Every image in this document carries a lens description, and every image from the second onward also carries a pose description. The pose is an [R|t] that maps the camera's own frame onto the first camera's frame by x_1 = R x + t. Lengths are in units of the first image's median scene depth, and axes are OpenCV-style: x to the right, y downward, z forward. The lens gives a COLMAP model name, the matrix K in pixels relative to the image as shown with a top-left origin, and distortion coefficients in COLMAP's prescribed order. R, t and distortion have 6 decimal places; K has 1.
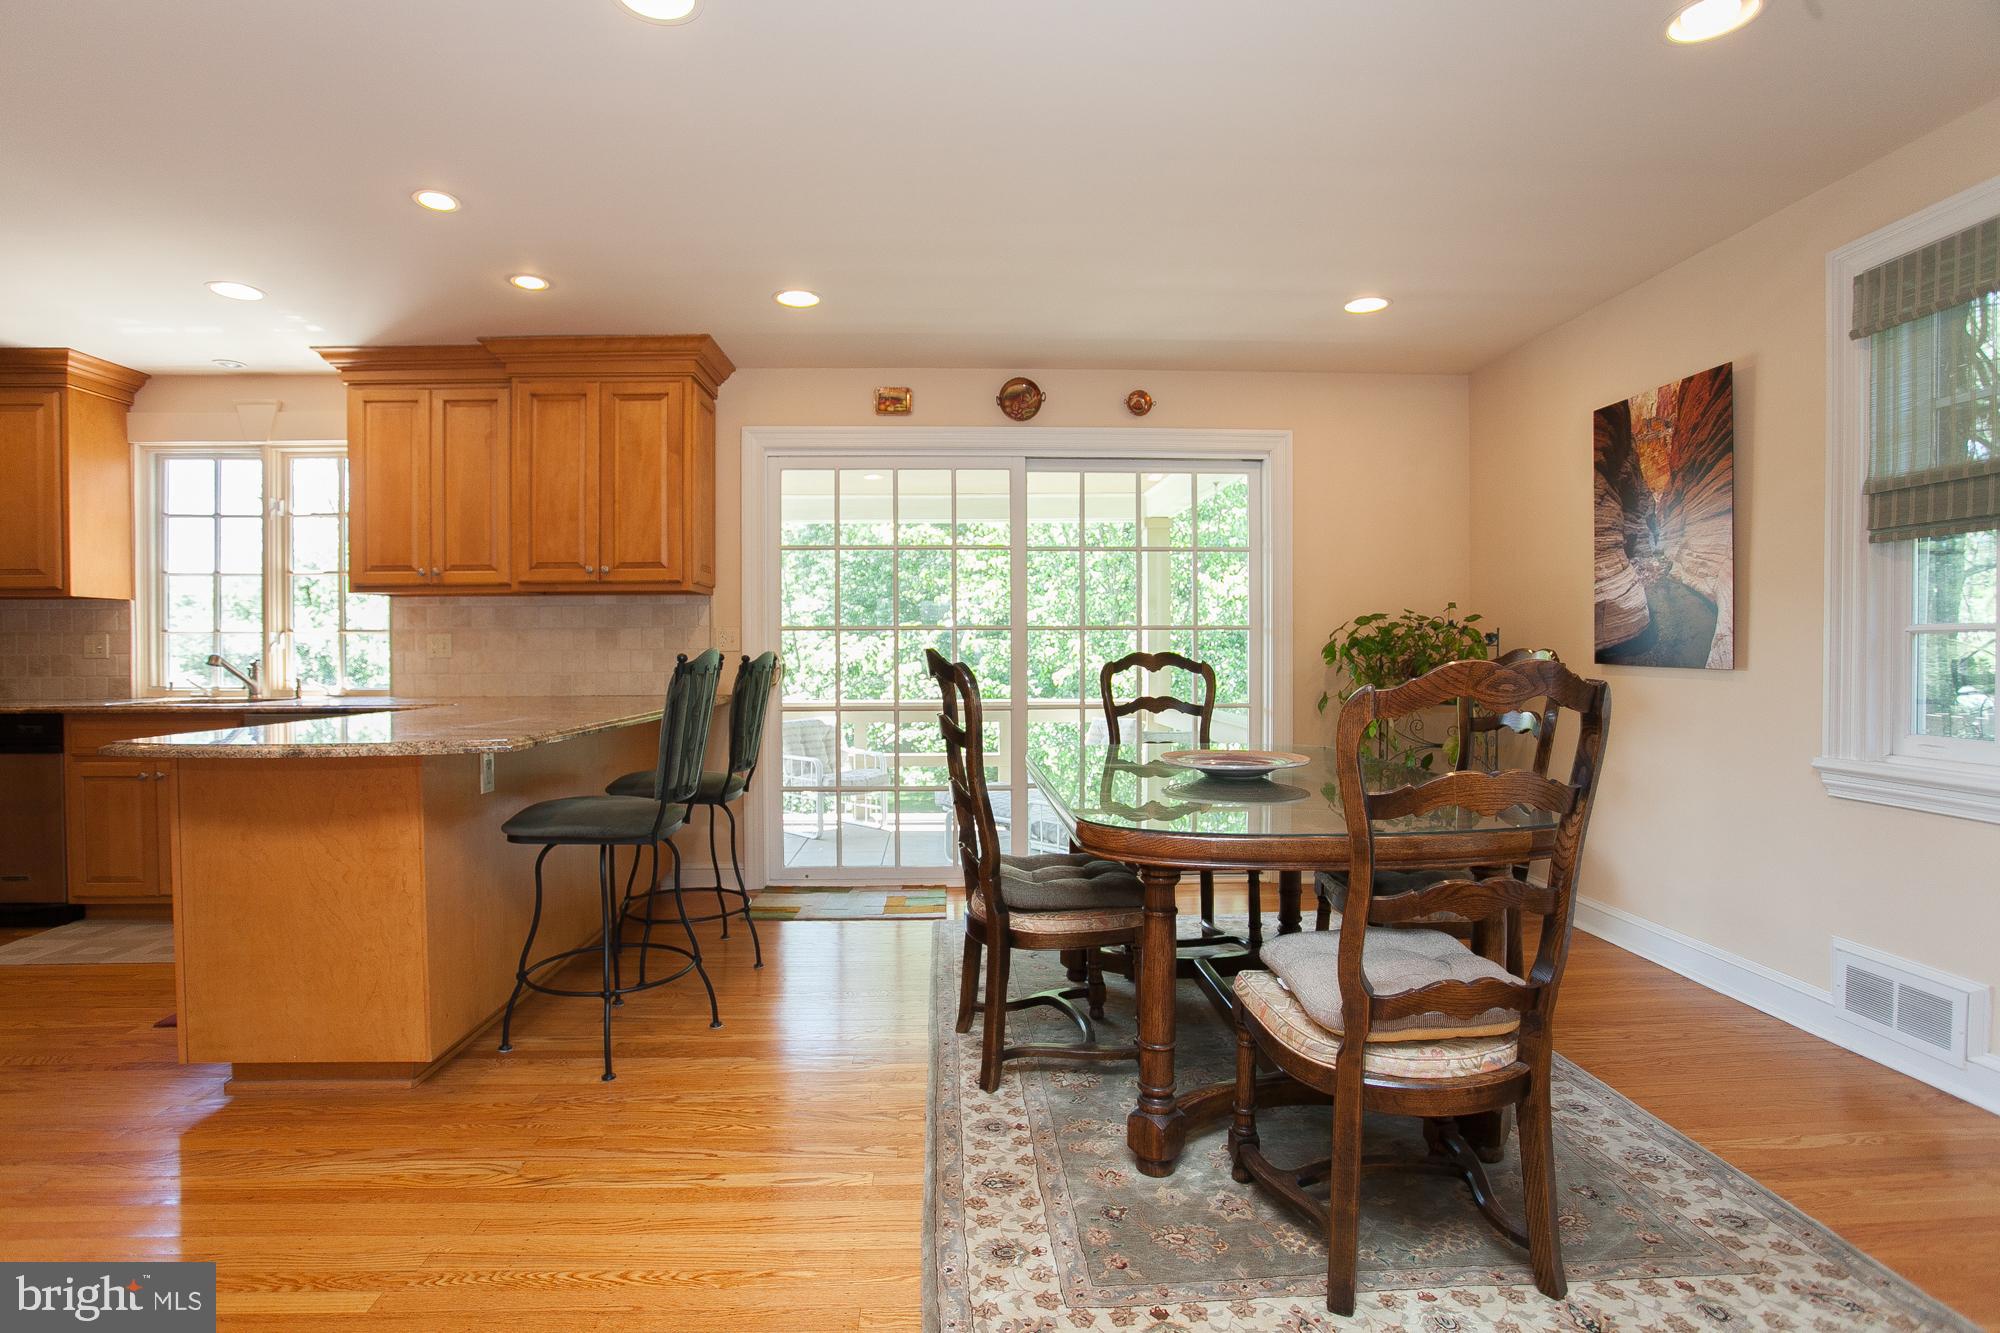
lens RADIAL K [[967.2, 0, 976.1], [0, 967.2, 663.9], [0, 0, 1]] dist [-0.071955, 0.030389]
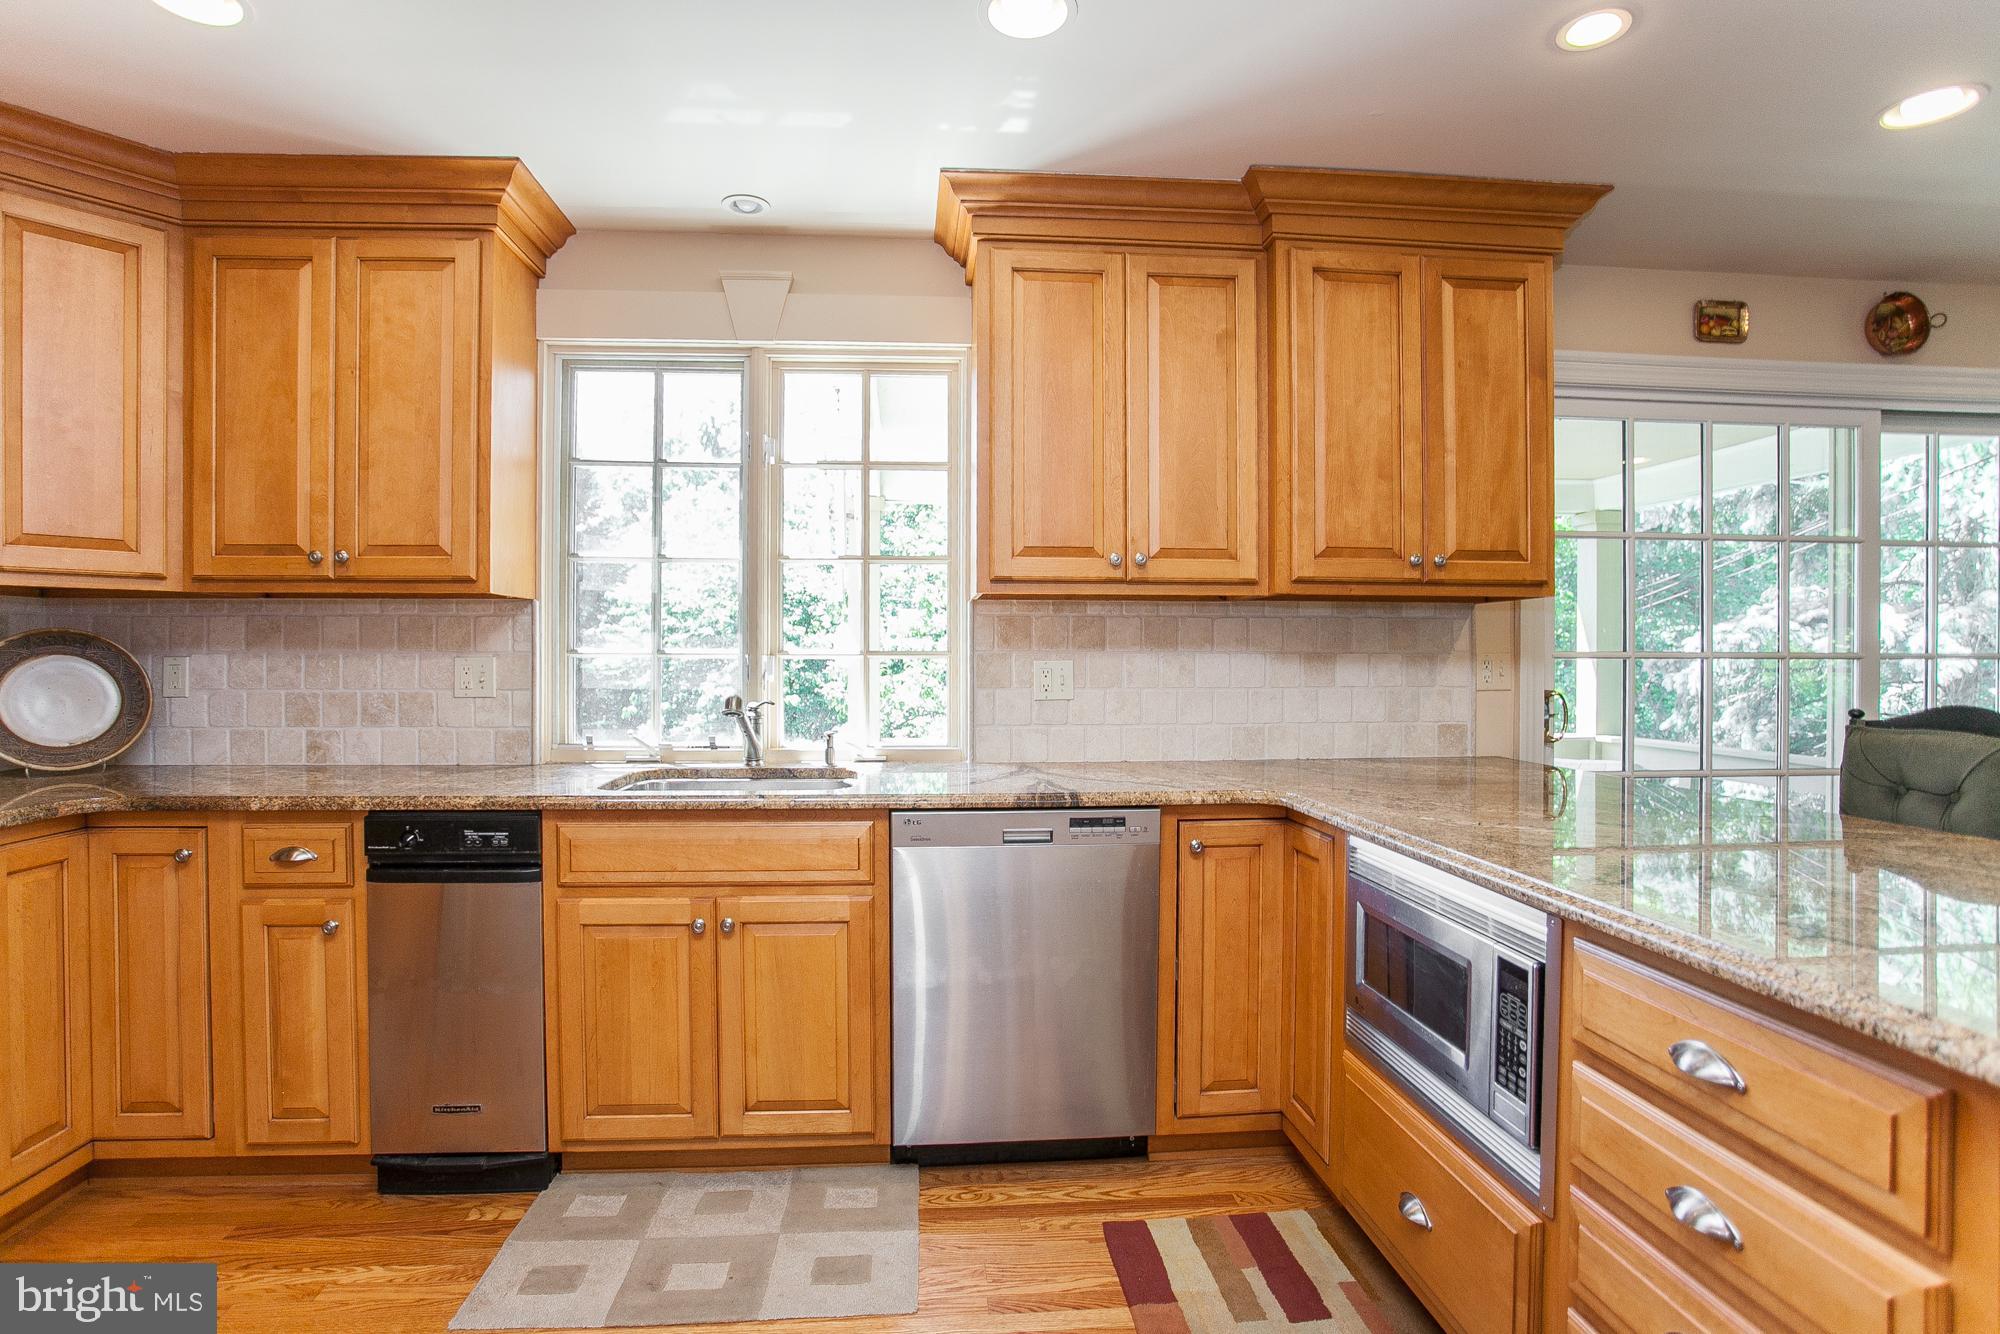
lens RADIAL K [[1002.2, 0, 979.2], [0, 1002.2, 666.1], [0, 0, 1]] dist [-0.075537, 0.035363]
pose [[0.999122, 0.006272, 0.041417, -0.702915], [-0.006067, 0.999969, -0.005081, -0.026615], [-0.041447, 0.004825, 0.999129, 0.382775]]
